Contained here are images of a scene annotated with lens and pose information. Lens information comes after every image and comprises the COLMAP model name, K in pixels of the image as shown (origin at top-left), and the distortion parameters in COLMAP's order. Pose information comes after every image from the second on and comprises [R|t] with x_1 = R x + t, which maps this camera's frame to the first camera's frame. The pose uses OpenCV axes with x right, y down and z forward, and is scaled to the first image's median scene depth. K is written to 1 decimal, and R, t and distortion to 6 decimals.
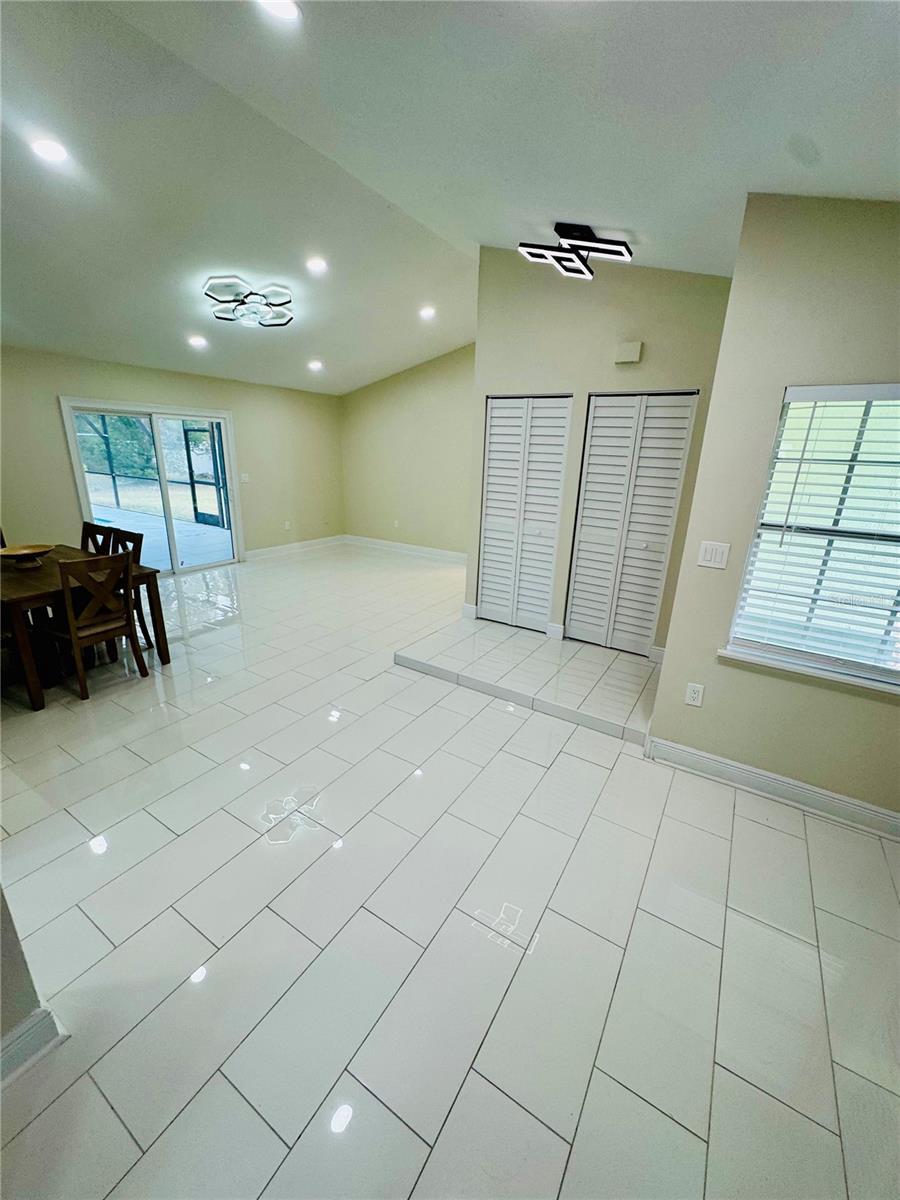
lens RADIAL K [[478.8, 0, 453.2], [0, 478.8, 599.7], [0, 0, 1]] dist [-0.001649, 0.001544]
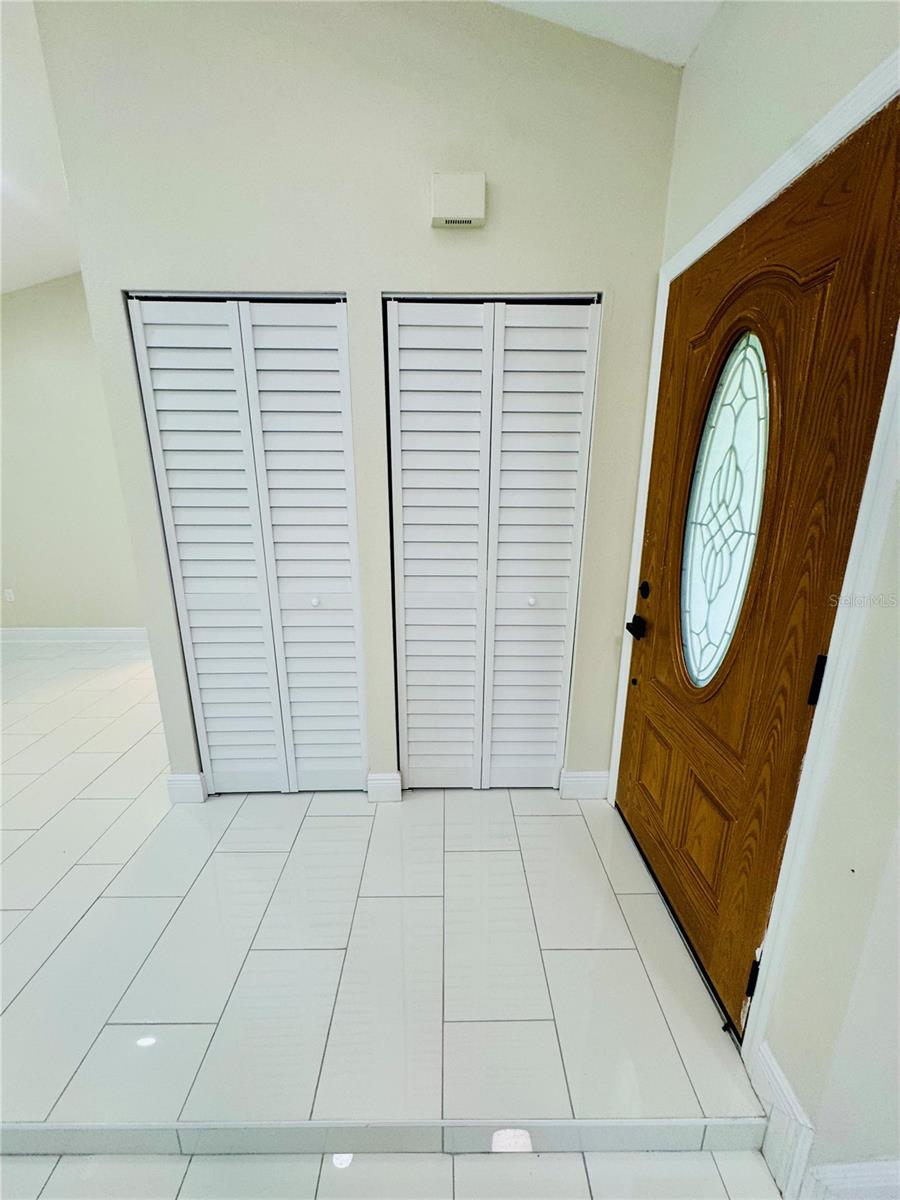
lens RADIAL K [[478.8, 0, 449.6], [0, 478.8, 606.8], [0, 0, 1]] dist [-0.001649, 0.001544]
pose [[0.839356, -0.176757, 0.514041, 0.045588], [0.191728, 0.981147, 0.024311, -0.121393], [-0.508647, 0.078150, 0.857421, 0.525129]]
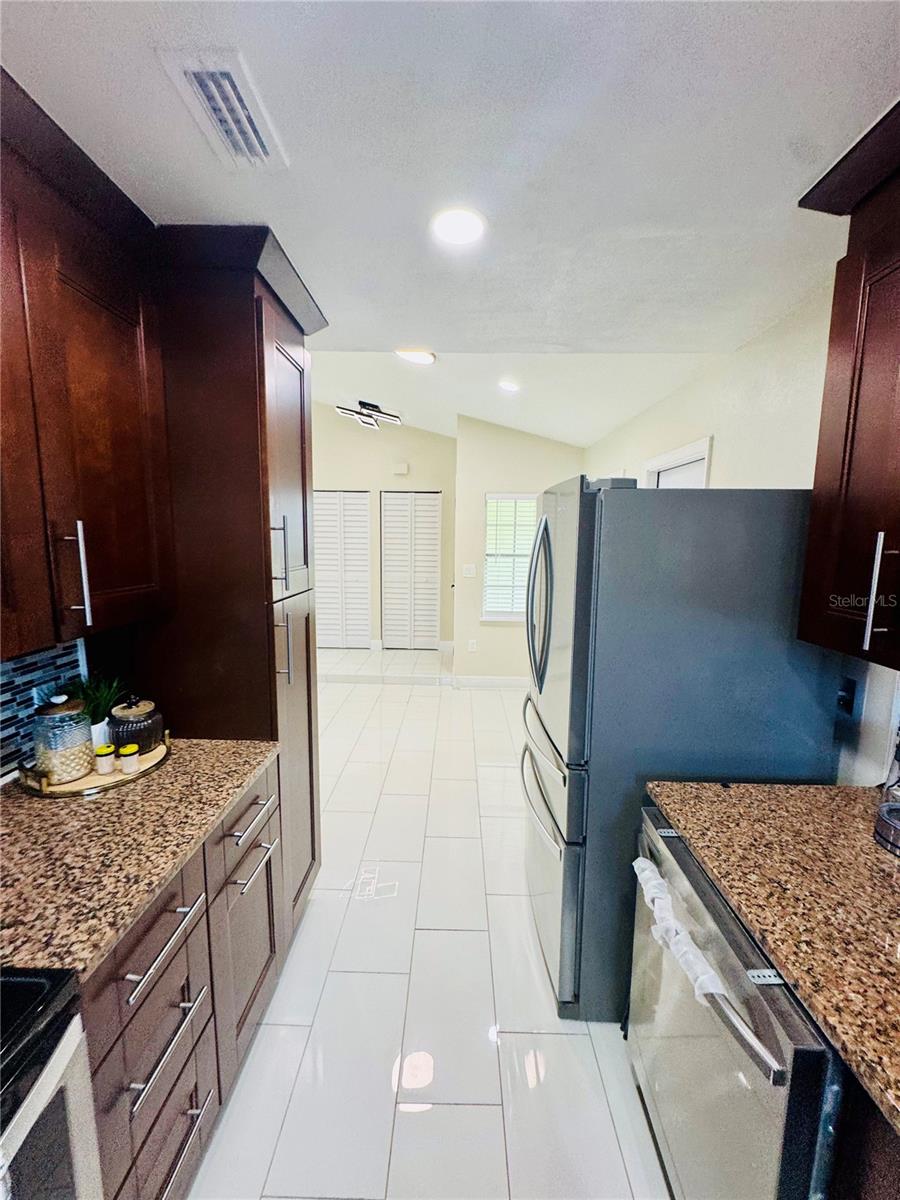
lens RADIAL K [[478.8, 0, 454.0], [0, 478.8, 596.0], [0, 0, 1]] dist [-0.001649, 0.001544]
pose [[0.859611, -0.089971, 0.502966, -0.301561], [0.172497, 0.977683, -0.119923, 0.135521], [-0.480951, 0.189847, 0.855946, -0.380911]]
